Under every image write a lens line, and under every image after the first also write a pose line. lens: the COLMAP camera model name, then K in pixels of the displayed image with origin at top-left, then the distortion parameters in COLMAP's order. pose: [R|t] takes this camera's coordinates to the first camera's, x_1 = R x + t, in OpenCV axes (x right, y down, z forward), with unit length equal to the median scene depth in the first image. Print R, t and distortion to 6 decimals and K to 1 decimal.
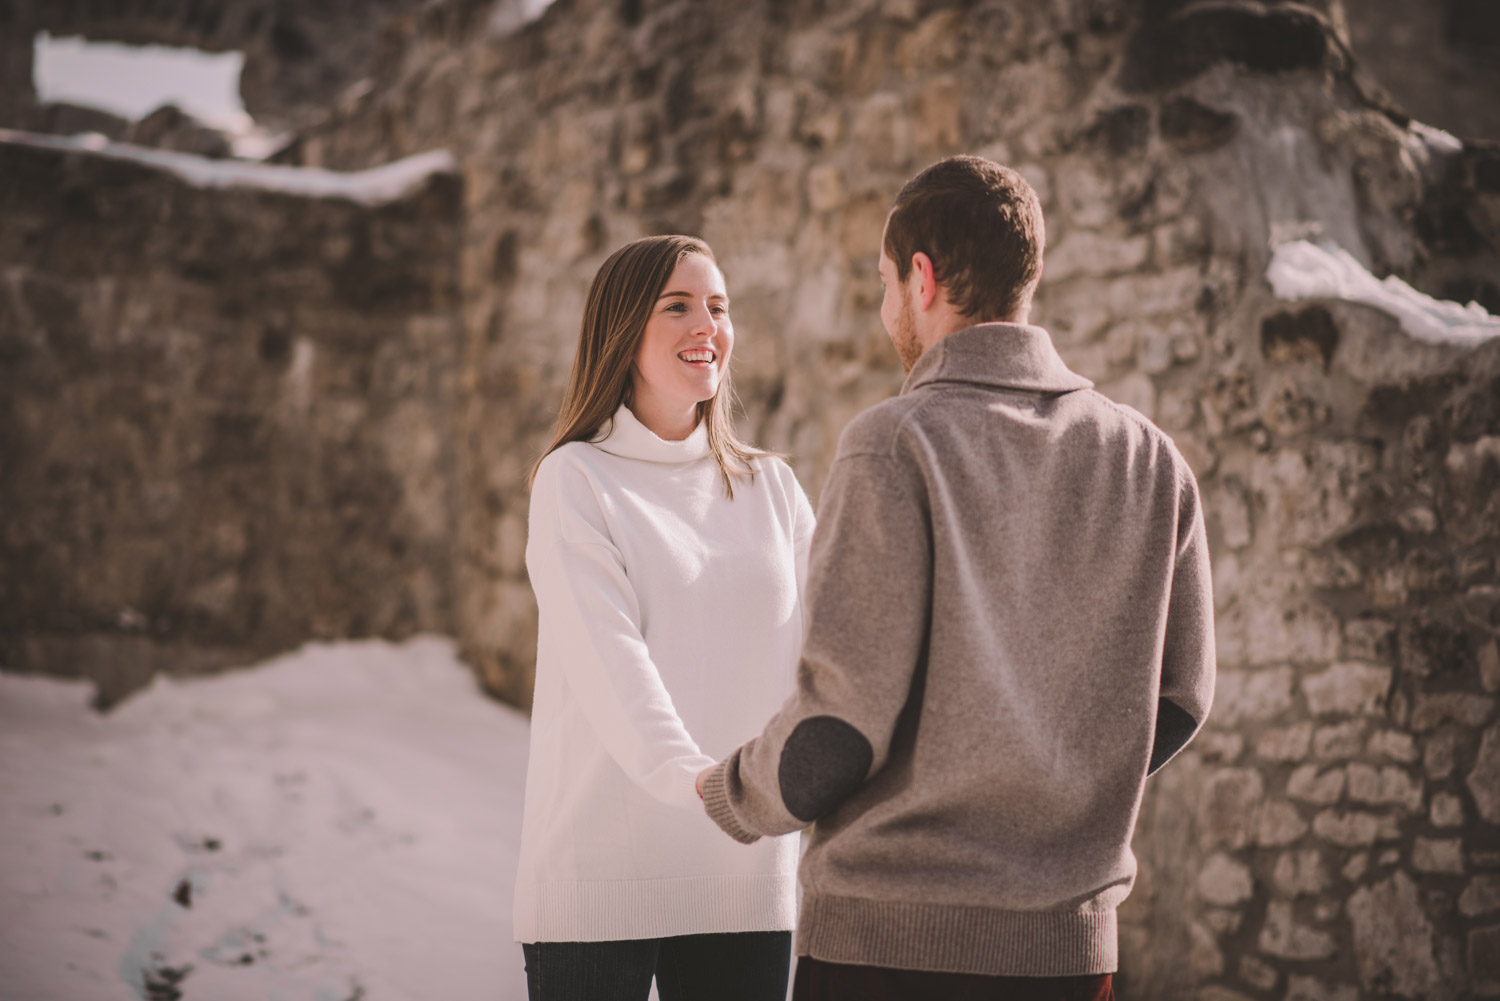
lens RADIAL K [[3545.2, 0, 778.8], [0, 3545.2, 476.8], [0, 0, 1]] dist [0.070018, 0.000000]
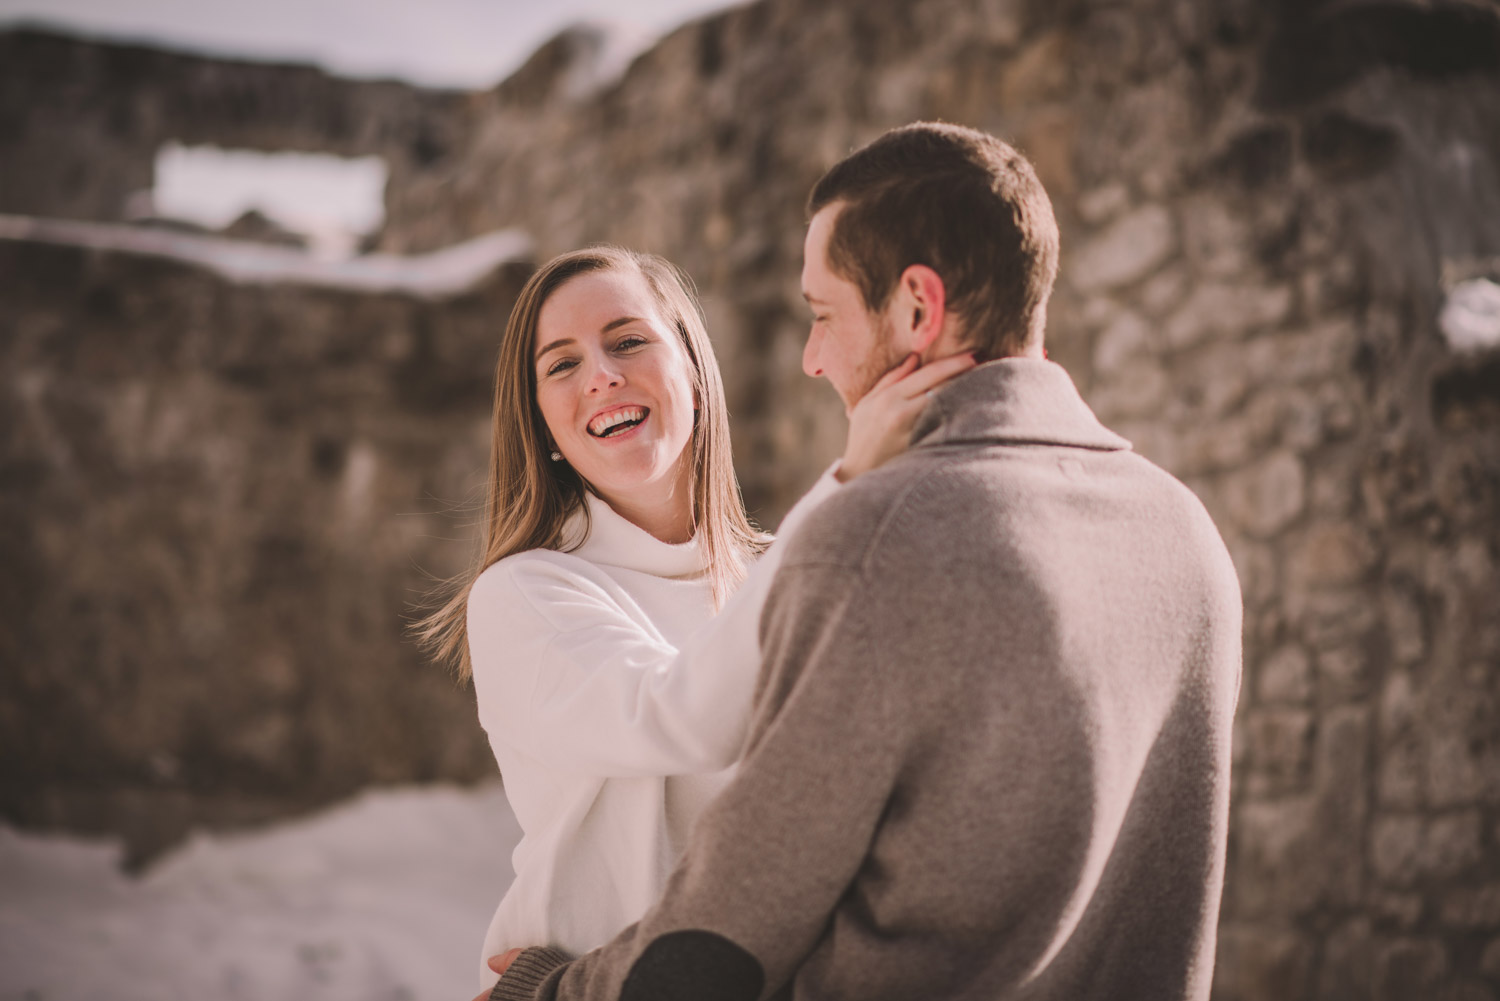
lens RADIAL K [[3545.2, 0, 744.9], [0, 3545.2, 498.8], [0, 0, 1]] dist [0.070018, 0.000000]
pose [[0.997274, -0.025863, -0.069099, 0.028193], [0.023934, 0.999304, -0.028600, 0.002015], [0.069791, 0.026868, 0.997200, 0.147484]]
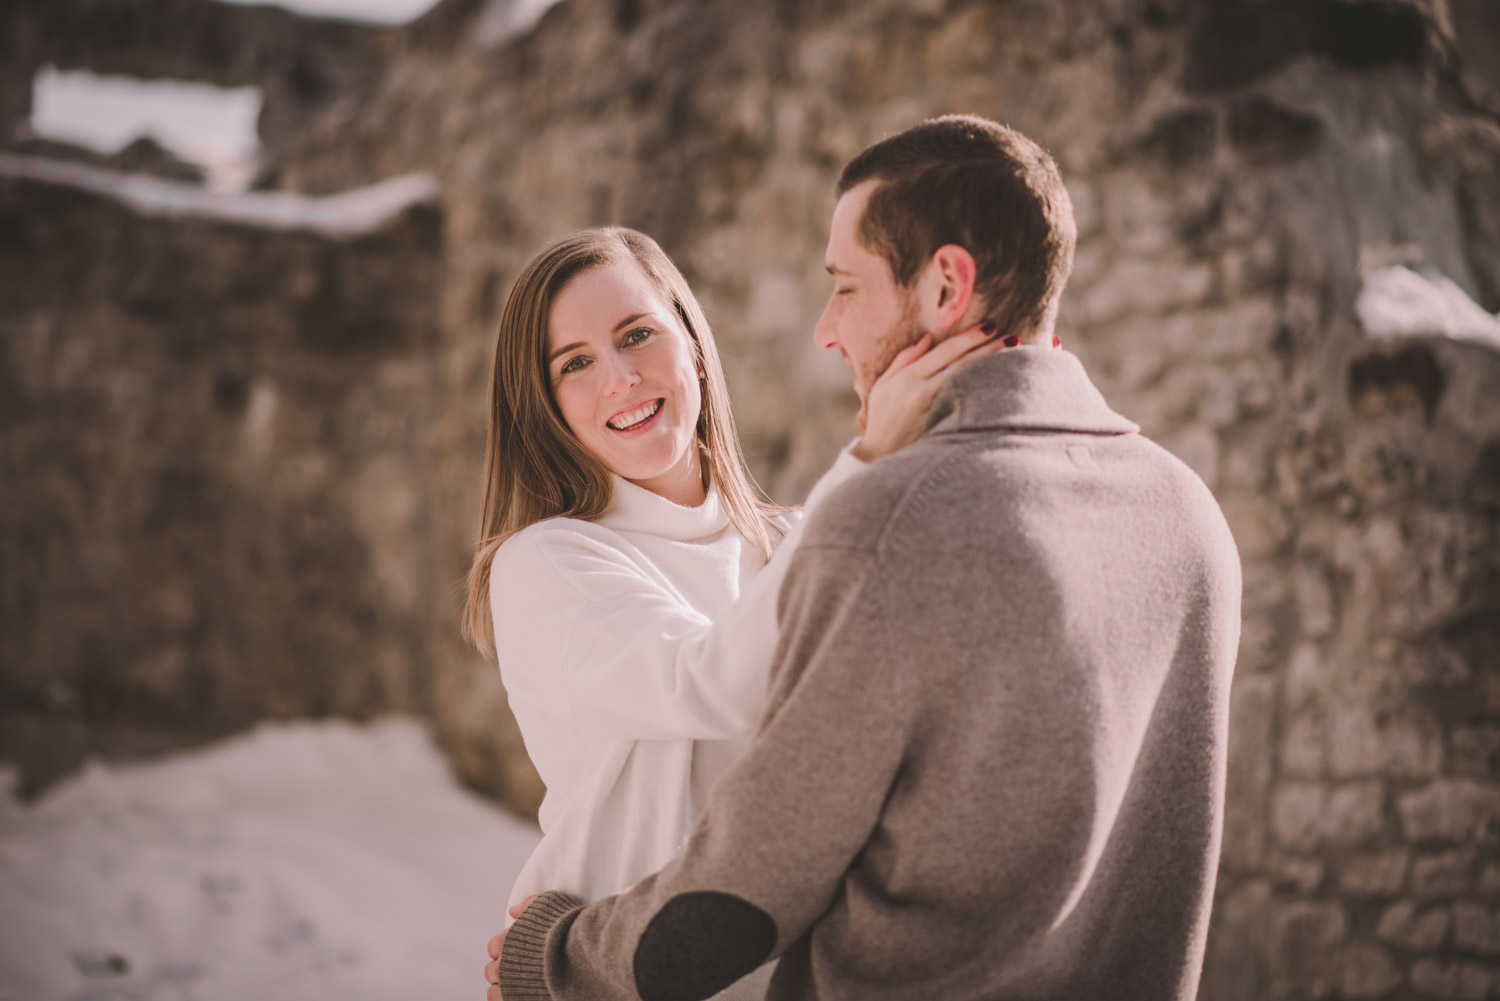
lens RADIAL K [[3545.2, 0, 746.7], [0, 3545.2, 503.6], [0, 0, 1]] dist [0.070018, 0.000000]
pose [[0.999720, 0.006115, -0.022858, 0.010742], [-0.006306, 0.999946, -0.008290, -0.002516], [0.022806, 0.008431, 0.999704, 0.130253]]
